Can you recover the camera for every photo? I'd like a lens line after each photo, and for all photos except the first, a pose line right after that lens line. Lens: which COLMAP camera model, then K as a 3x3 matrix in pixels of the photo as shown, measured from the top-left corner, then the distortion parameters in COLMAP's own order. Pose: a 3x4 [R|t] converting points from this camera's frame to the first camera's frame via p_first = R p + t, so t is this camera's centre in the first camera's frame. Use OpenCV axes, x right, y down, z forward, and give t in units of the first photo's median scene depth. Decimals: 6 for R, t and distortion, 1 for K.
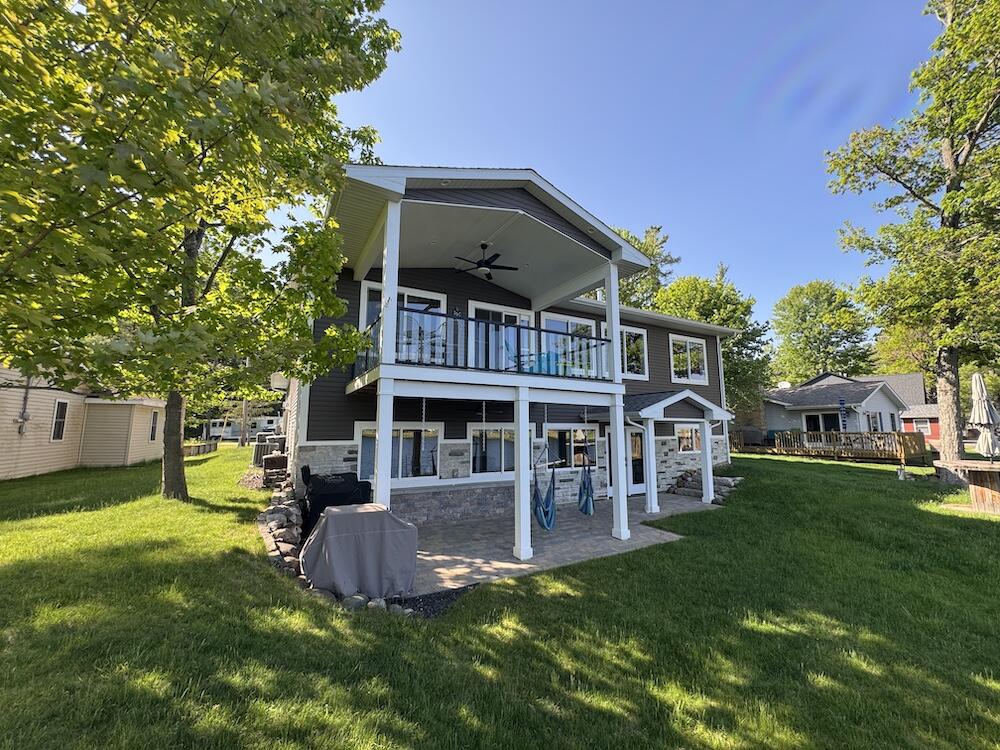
lens RADIAL K [[399.5, 0, 499.3], [0, 399.5, 370.6], [0, 0, 1]] dist [-0.002997, 0.000603]
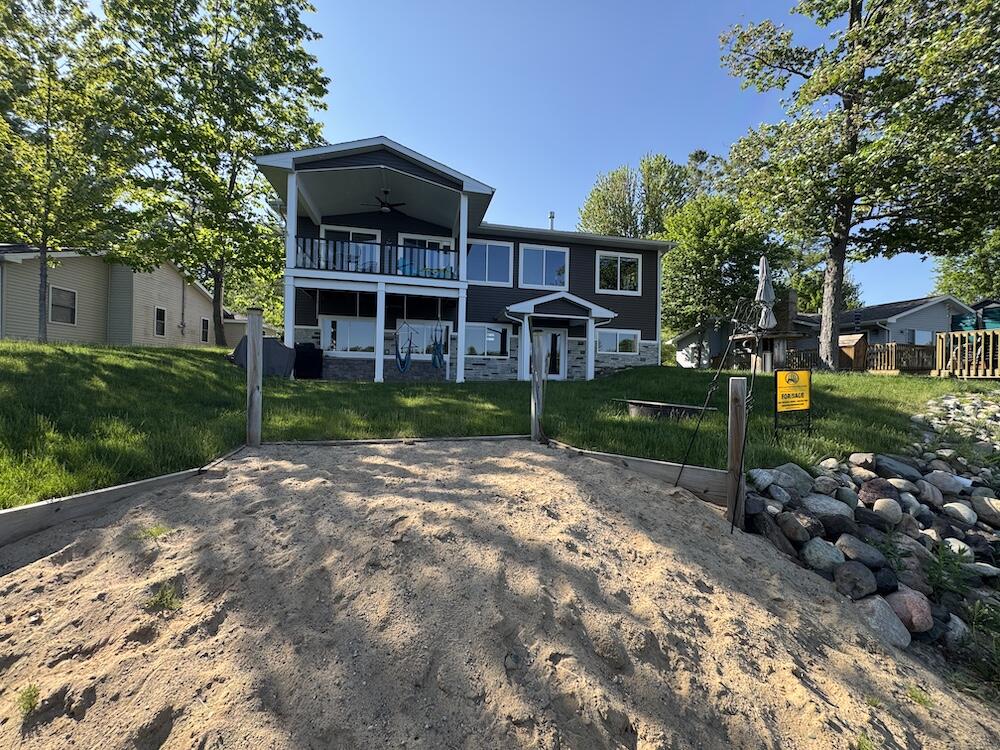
lens RADIAL K [[399.5, 0, 498.6], [0, 399.5, 372.2], [0, 0, 1]] dist [-0.002997, 0.000603]
pose [[0.956800, 0.017203, -0.290237, 0.677968], [0.021547, 0.991308, 0.129787, 0.136310], [0.289947, -0.130434, 0.948113, -0.296156]]
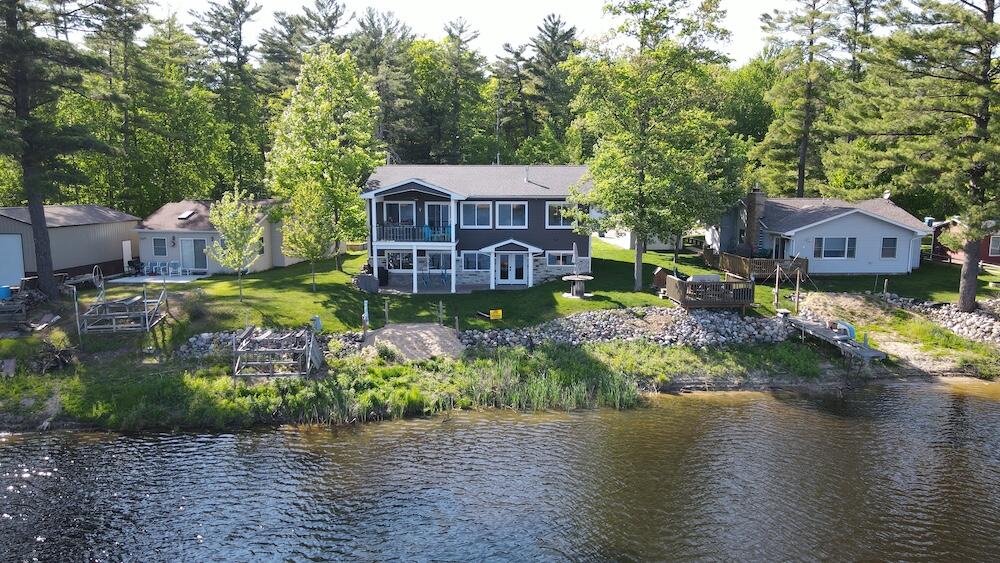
lens RADIAL K [[740.5, 0, 507.8], [0, 740.5, 282.7], [0, 0, 1]] dist [0.006163, 0.026568]
pose [[0.879365, 0.064510, -0.471758, 2.590461], [0.064697, 0.965403, 0.252609, -0.823422], [0.471733, -0.252657, 0.844768, -2.782120]]
